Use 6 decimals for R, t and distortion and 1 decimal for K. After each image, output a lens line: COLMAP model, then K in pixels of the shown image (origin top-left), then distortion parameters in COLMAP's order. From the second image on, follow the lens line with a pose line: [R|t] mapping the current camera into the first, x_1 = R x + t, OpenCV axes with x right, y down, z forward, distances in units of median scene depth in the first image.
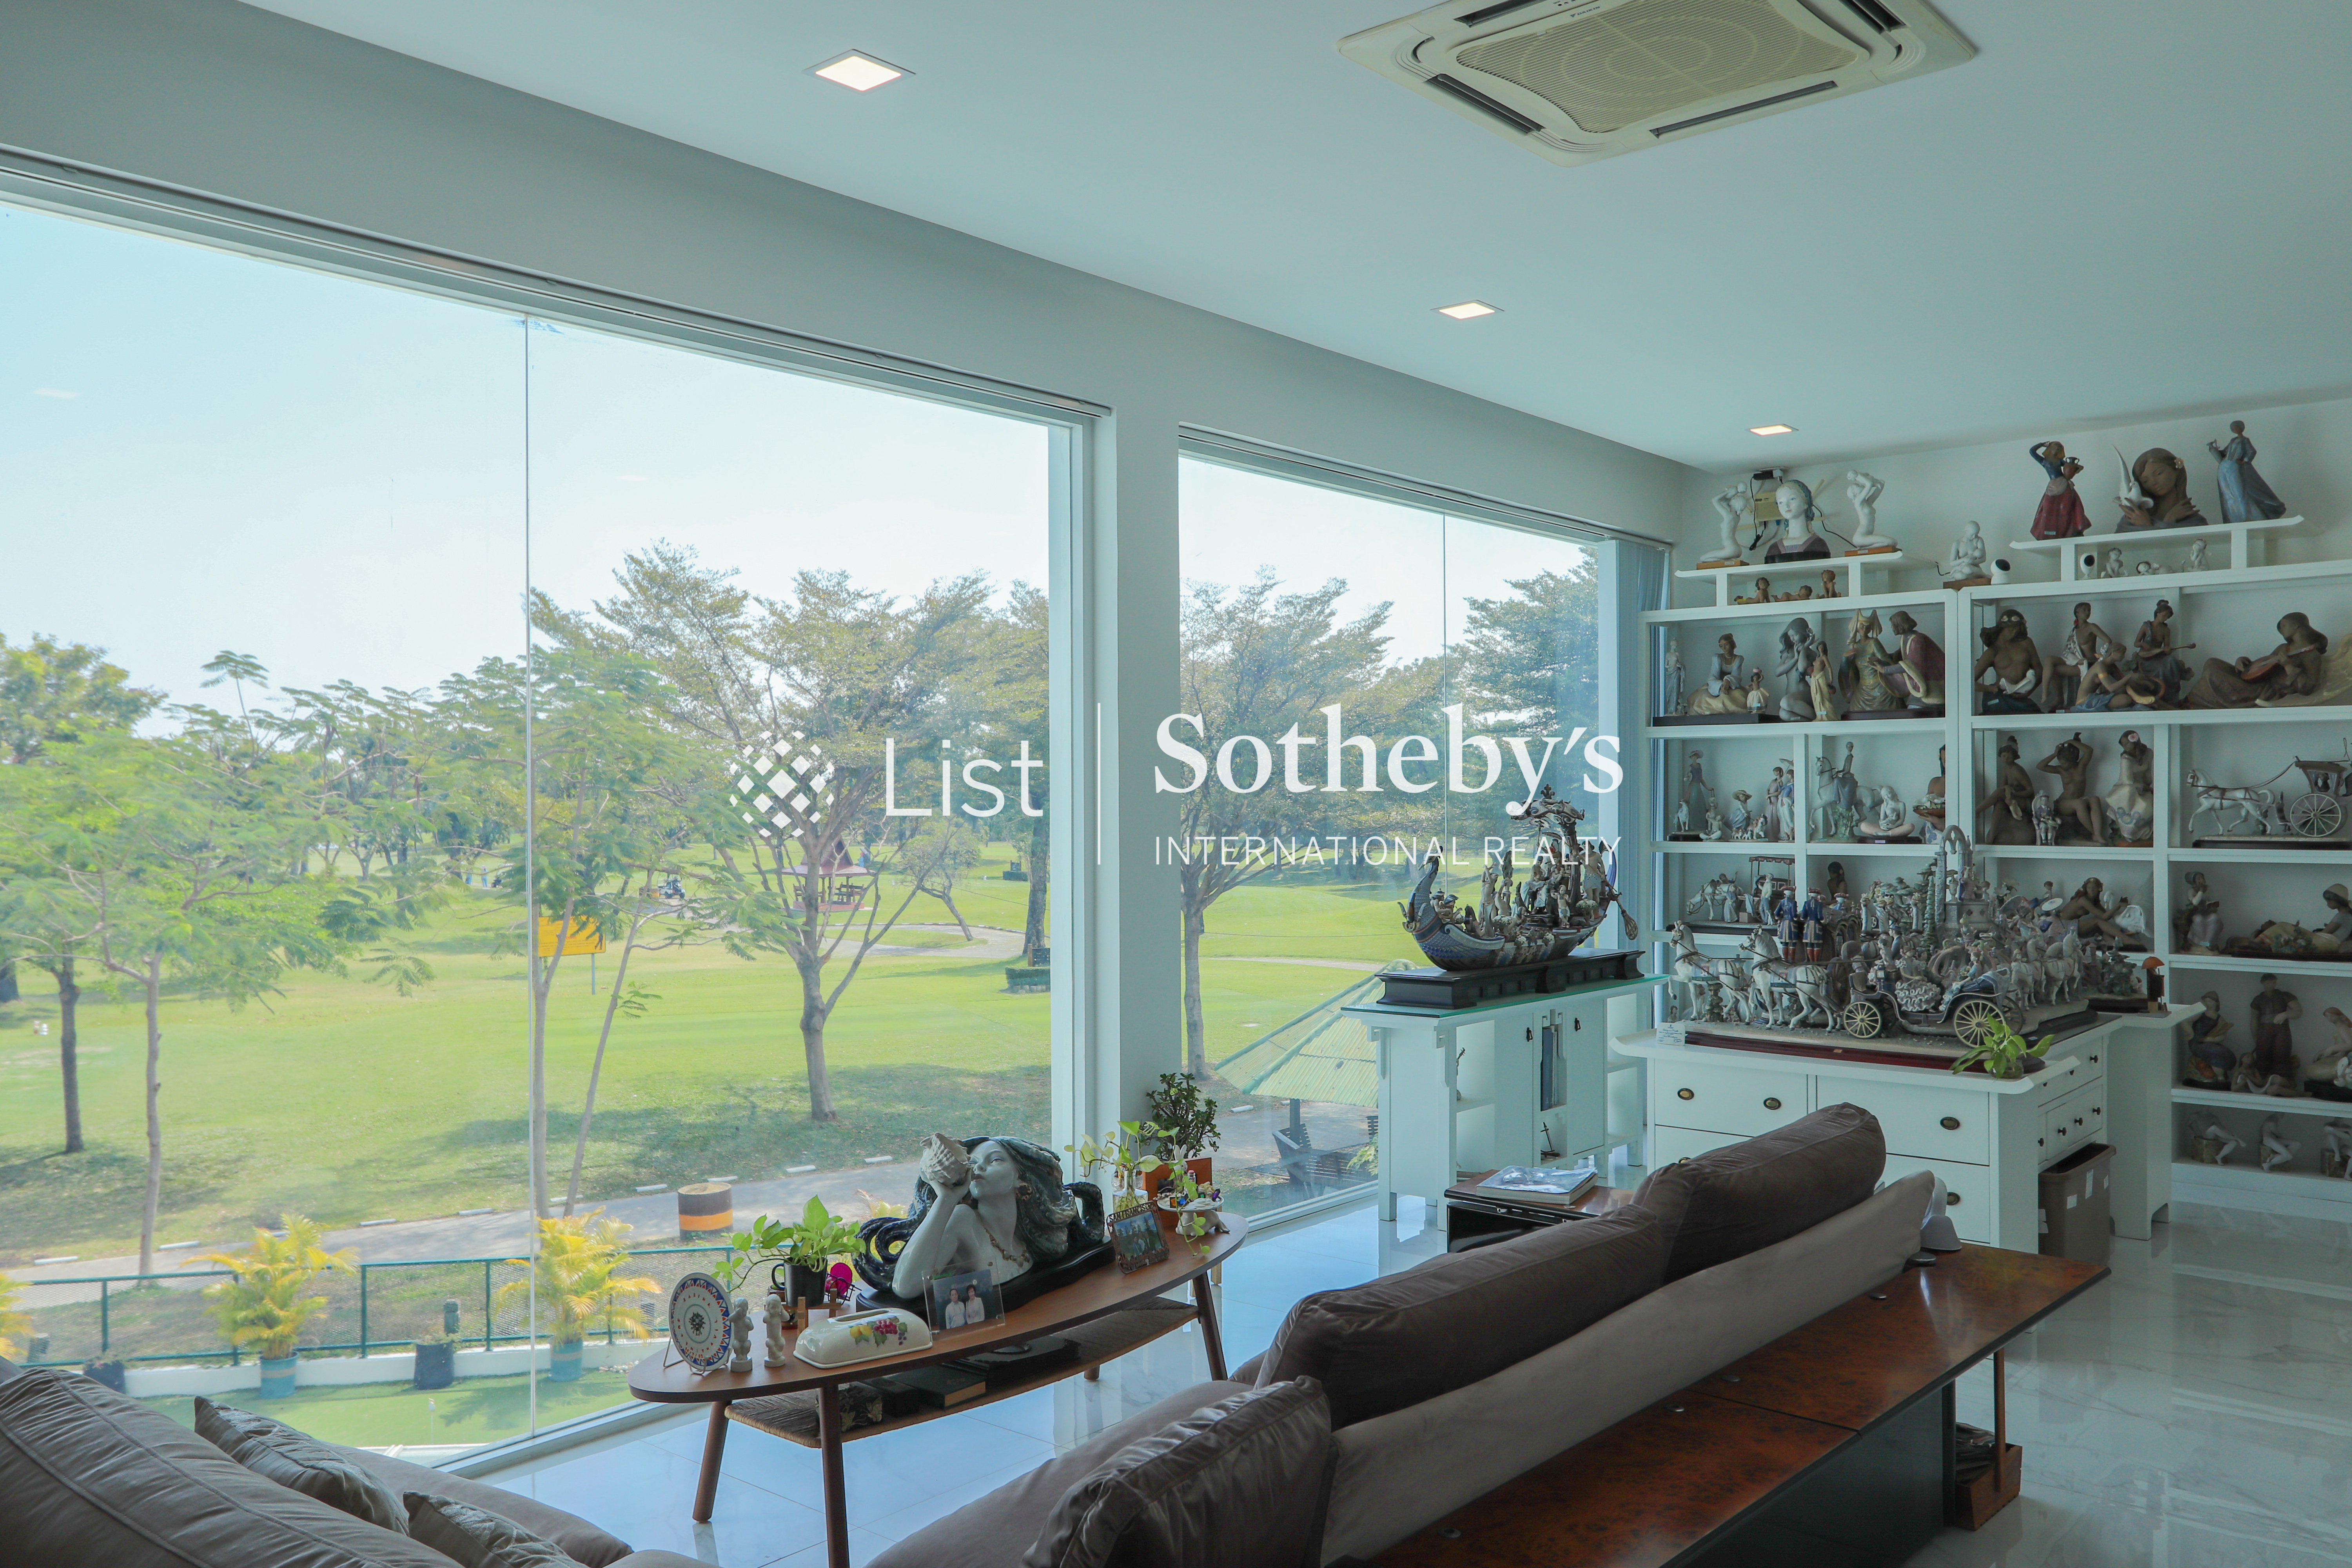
lens RADIAL K [[1844.6, 0, 1176.0], [0, 1844.6, 784.0], [0, 0, 1]] dist [0.010410, 0.009312]
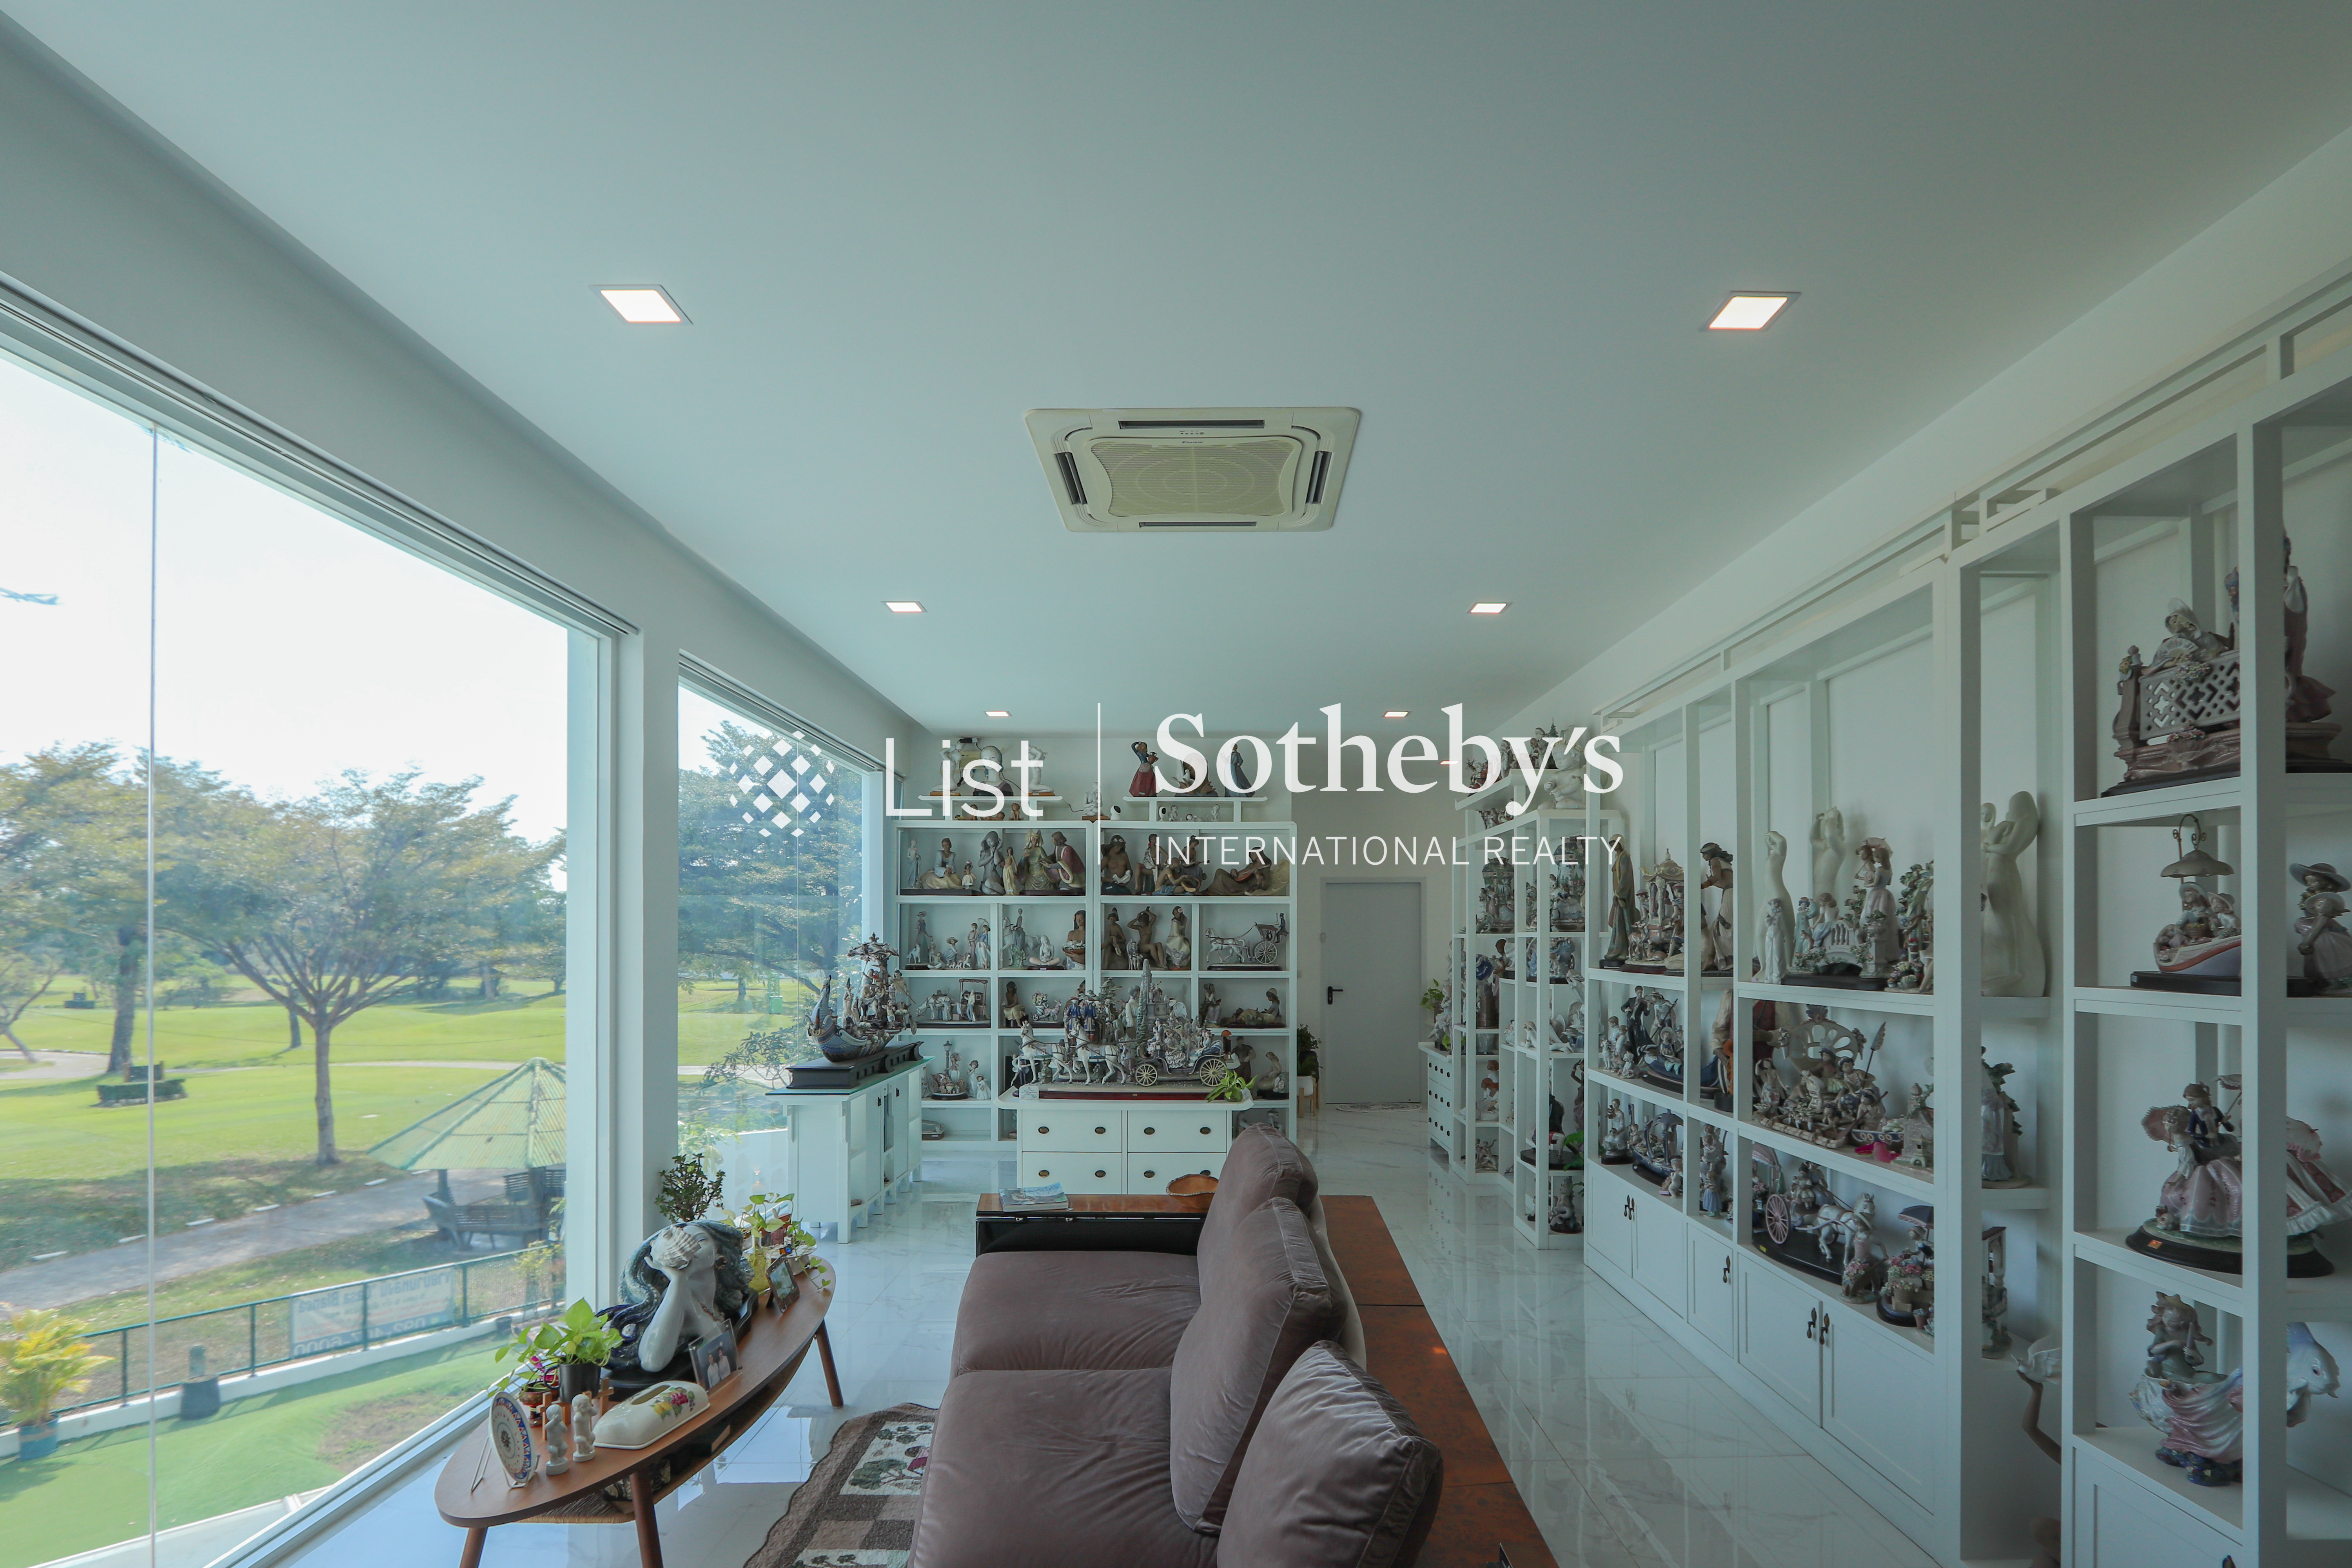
lens RADIAL K [[1145.9, 0, 1209.3], [0, 1145.9, 935.1], [0, 0, 1]] dist [-0.003655, -0.000823]
pose [[0.758920, 0.008596, 0.651127, -0.195606], [-0.010631, 0.999943, -0.000809, 0.000153], [-0.651097, -0.006308, 0.758969, 0.125115]]
